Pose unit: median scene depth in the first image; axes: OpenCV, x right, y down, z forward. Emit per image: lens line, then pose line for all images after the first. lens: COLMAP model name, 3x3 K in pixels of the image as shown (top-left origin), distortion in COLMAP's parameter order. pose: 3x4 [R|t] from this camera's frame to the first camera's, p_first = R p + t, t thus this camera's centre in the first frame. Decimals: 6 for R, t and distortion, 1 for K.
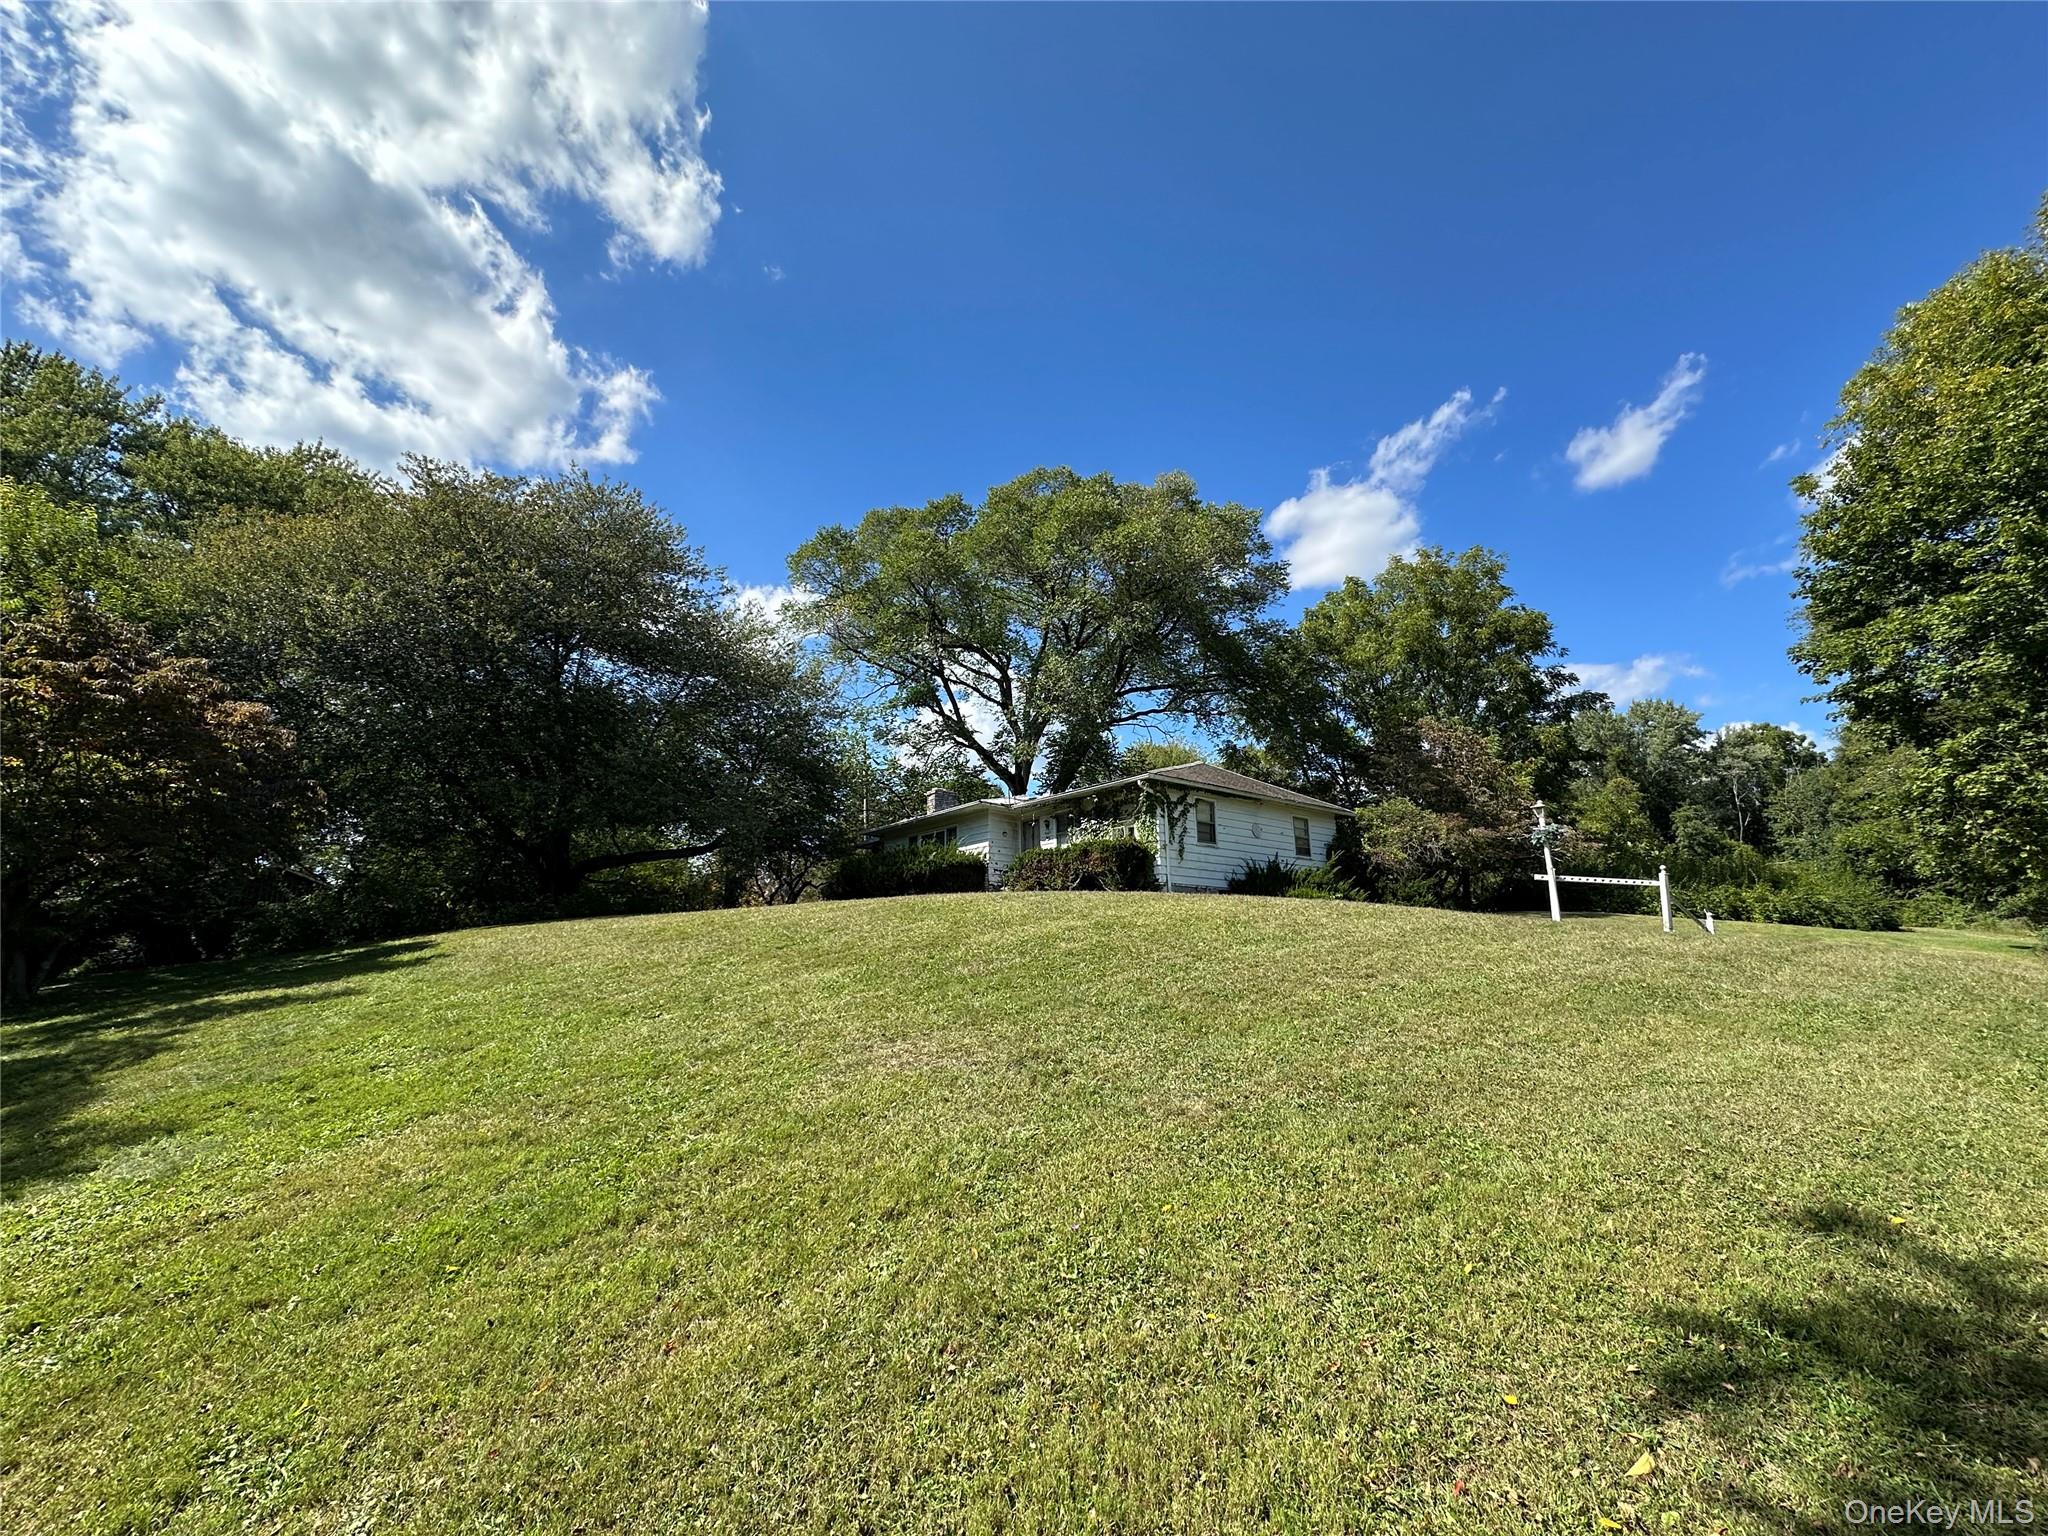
lens RADIAL K [[811.8, 0, 1027.0], [0, 811.8, 764.8], [0, 0, 1]] dist [0.000778, -0.000236]
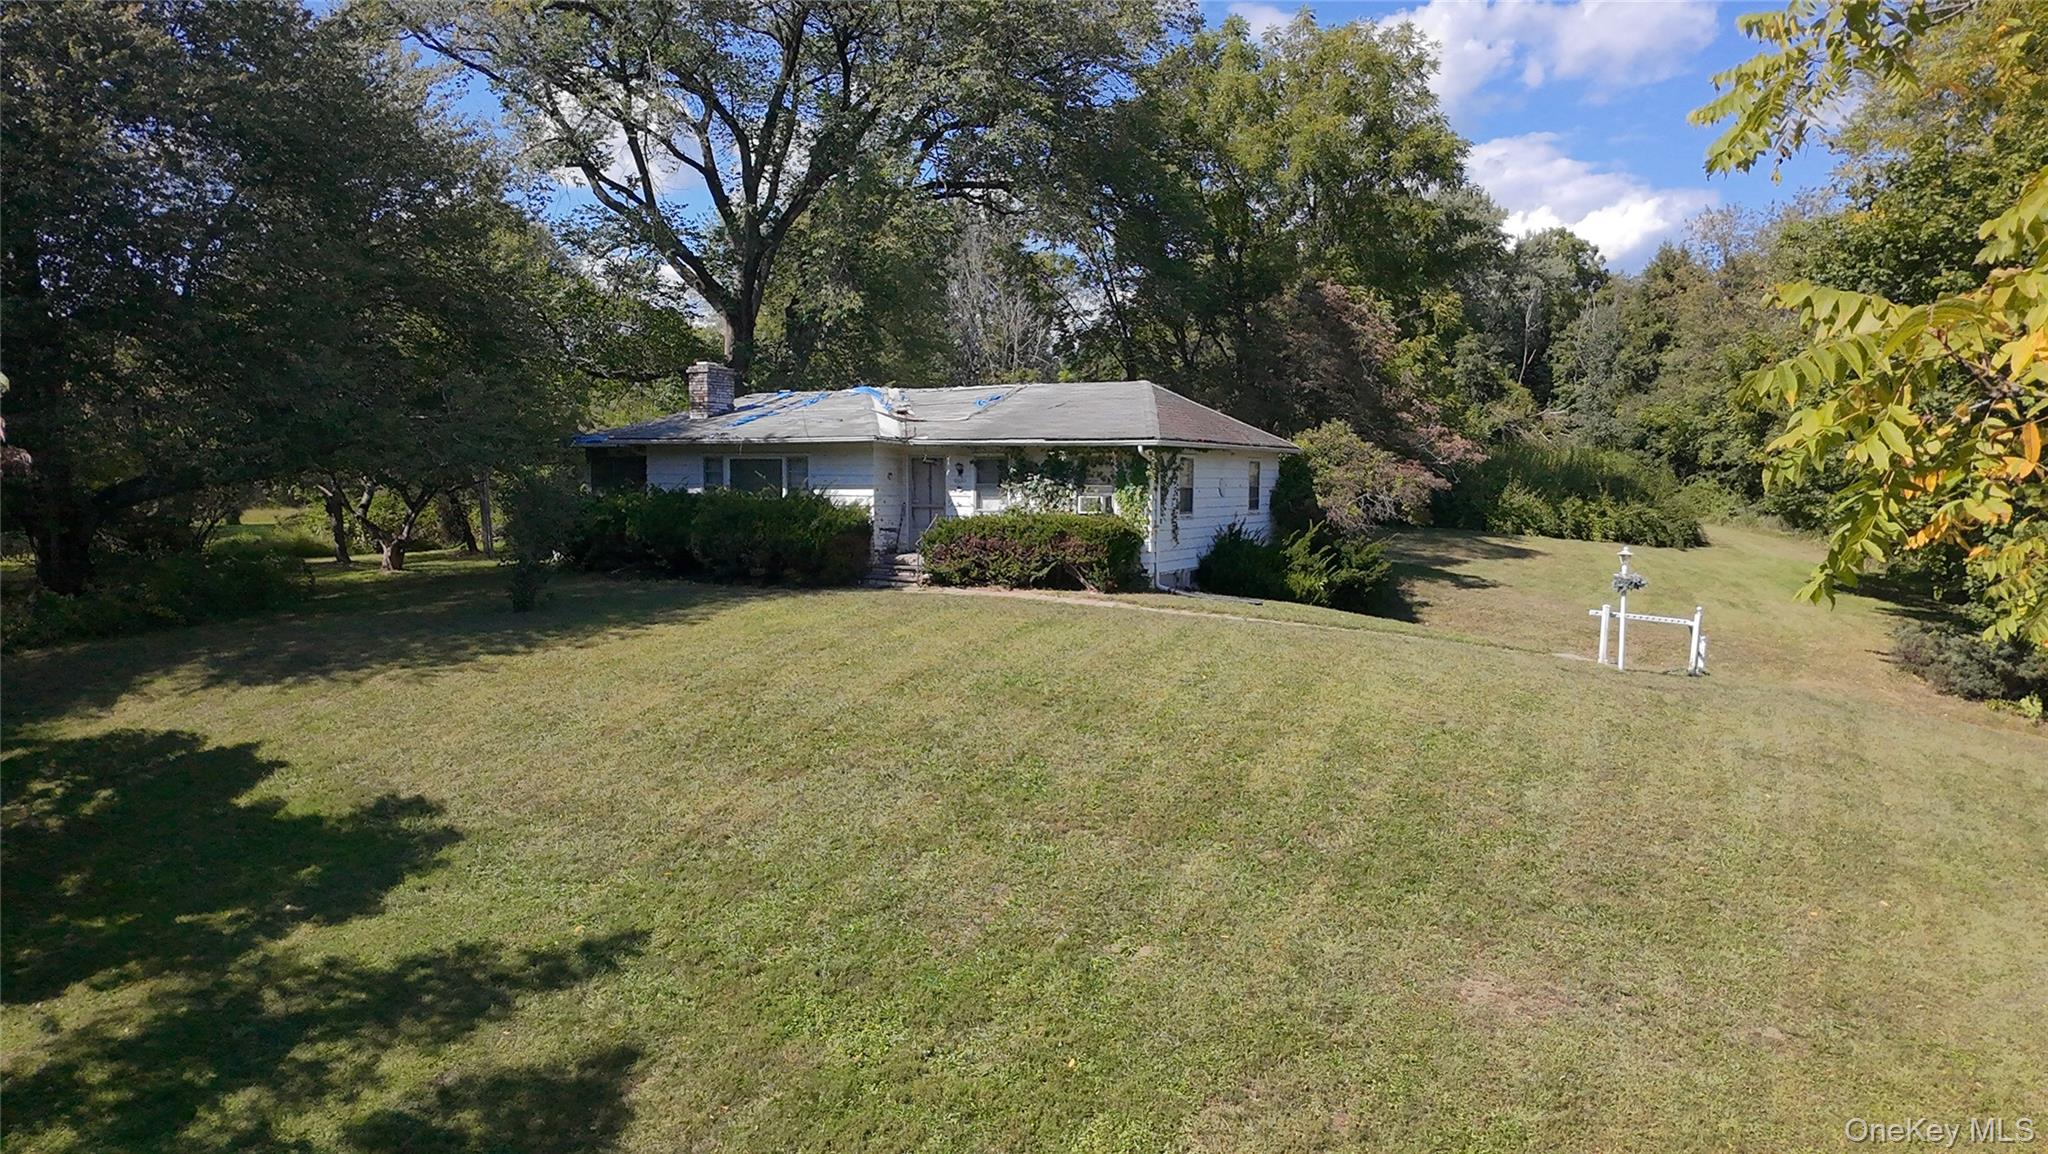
lens RADIAL K [[1302.4, 0, 1018.7], [0, 1302.4, 580.0], [0, 0, 1]] dist [0.000156, -0.001050]
pose [[0.918972, -0.017617, 0.393929, -0.365698], [-0.107643, 0.949851, 0.293592, -0.168741], [-0.379345, -0.312207, 0.870990, -0.043337]]
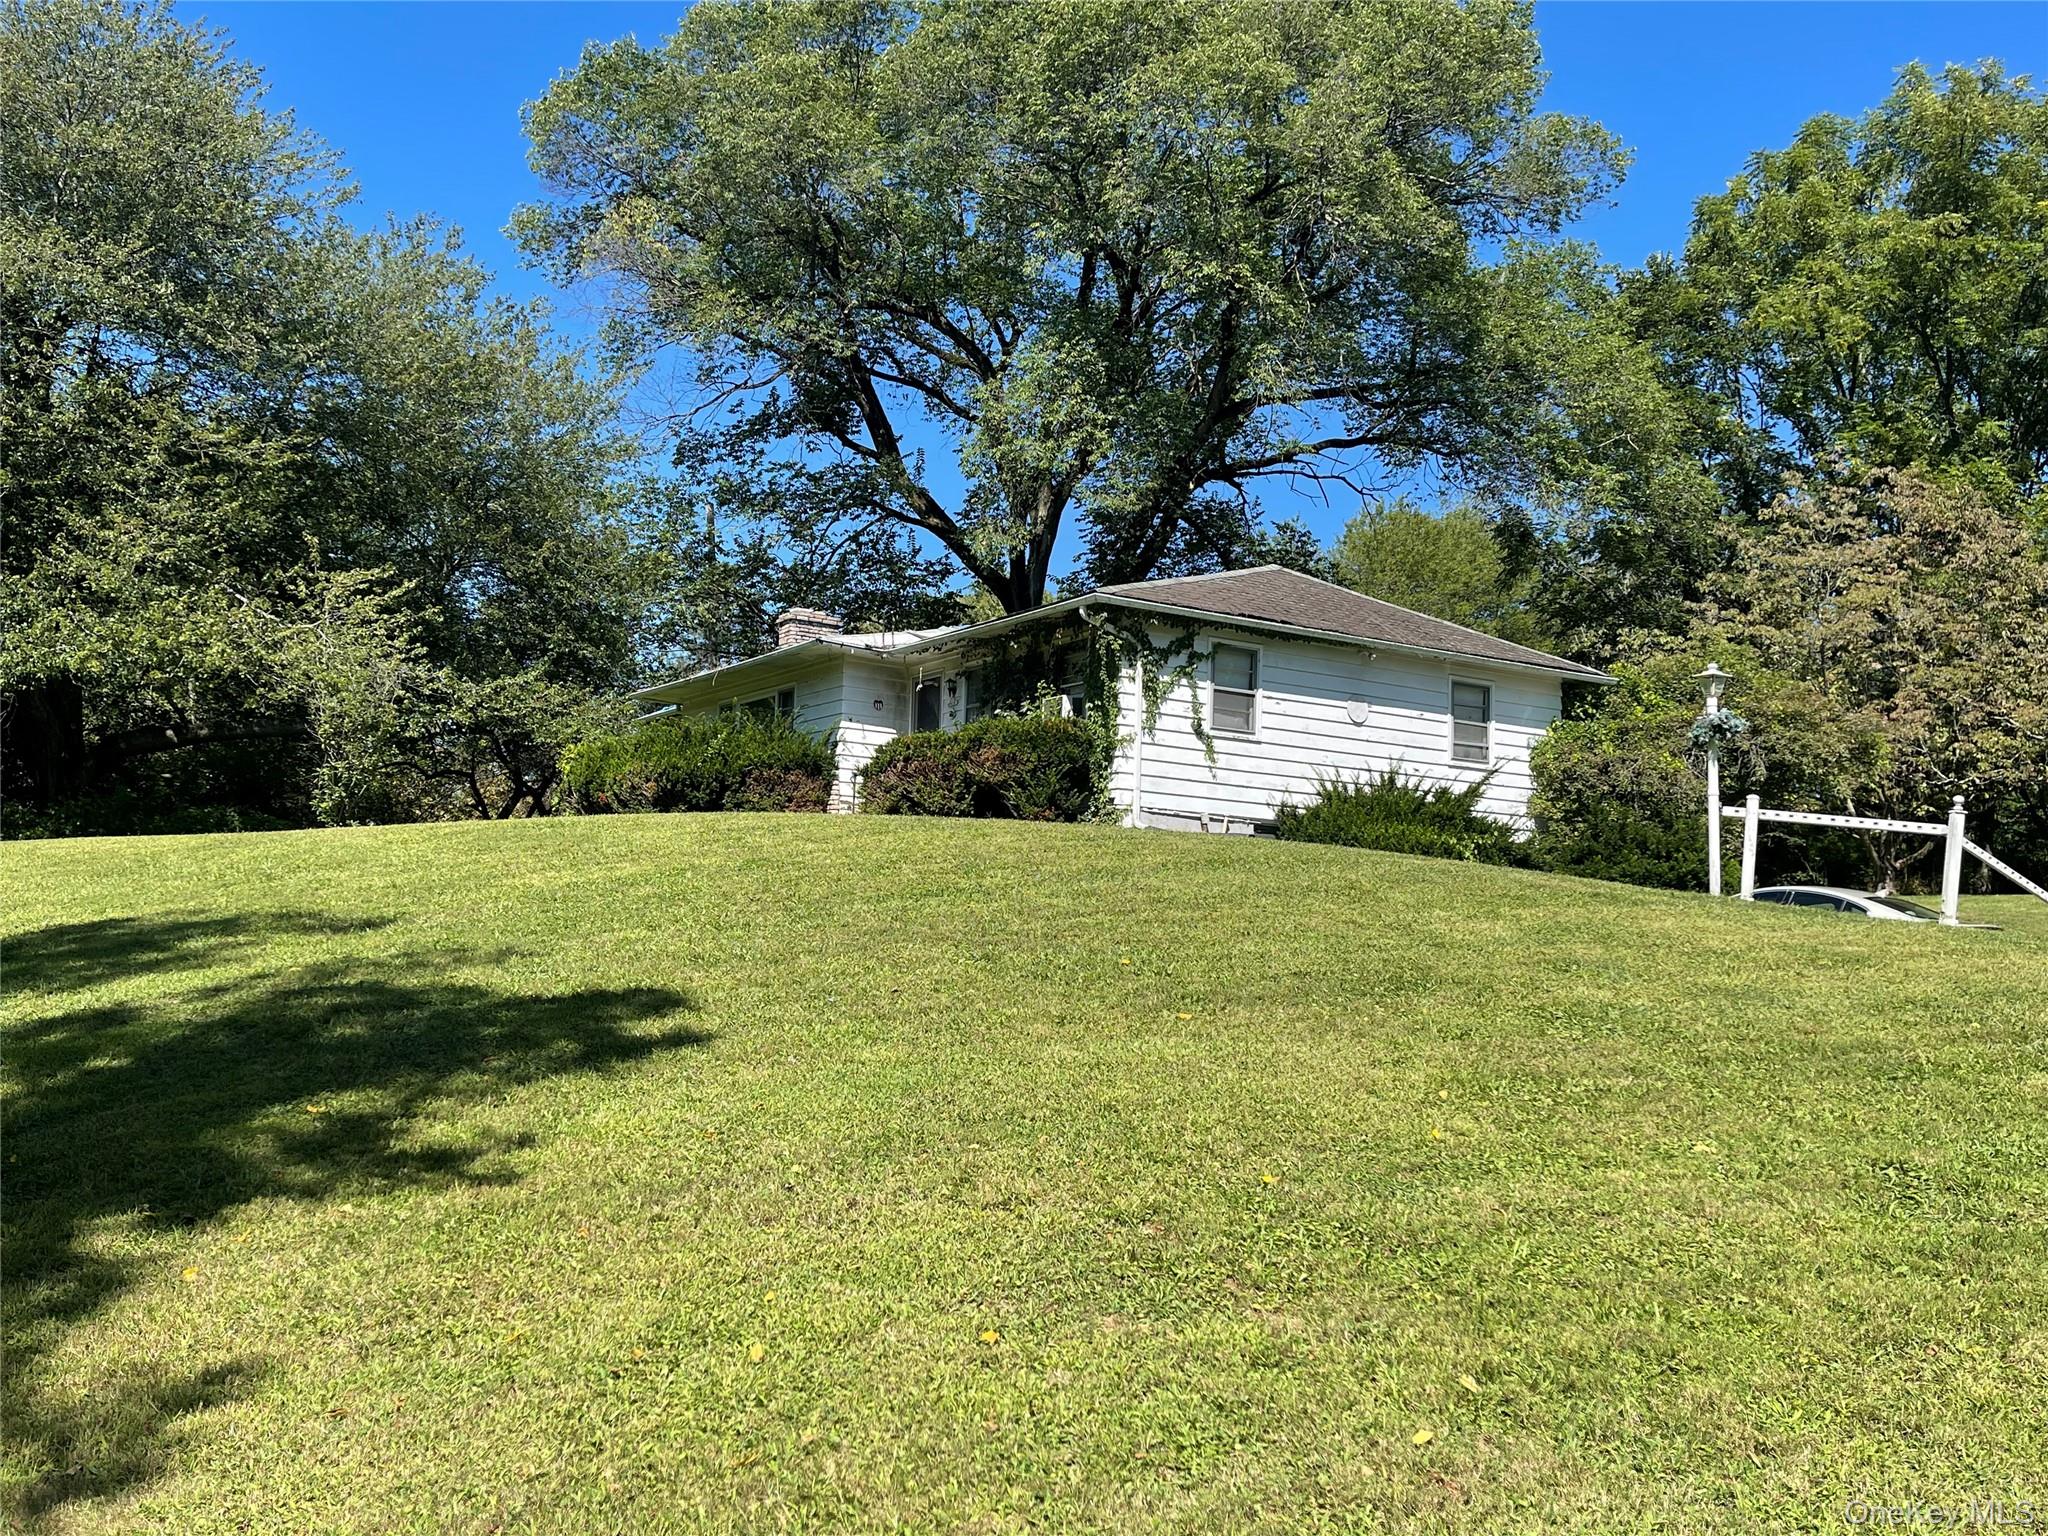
lens RADIAL K [[1823.0, 0, 1016.0], [0, 1823.0, 772.1], [0, 0, 1]] dist [0.017516, -0.004268]
pose [[0.993301, 0.027213, -0.112305, 0.186810], [-0.013087, 0.992114, 0.124653, -0.015965], [0.114812, -0.122348, 0.985824, -0.120915]]
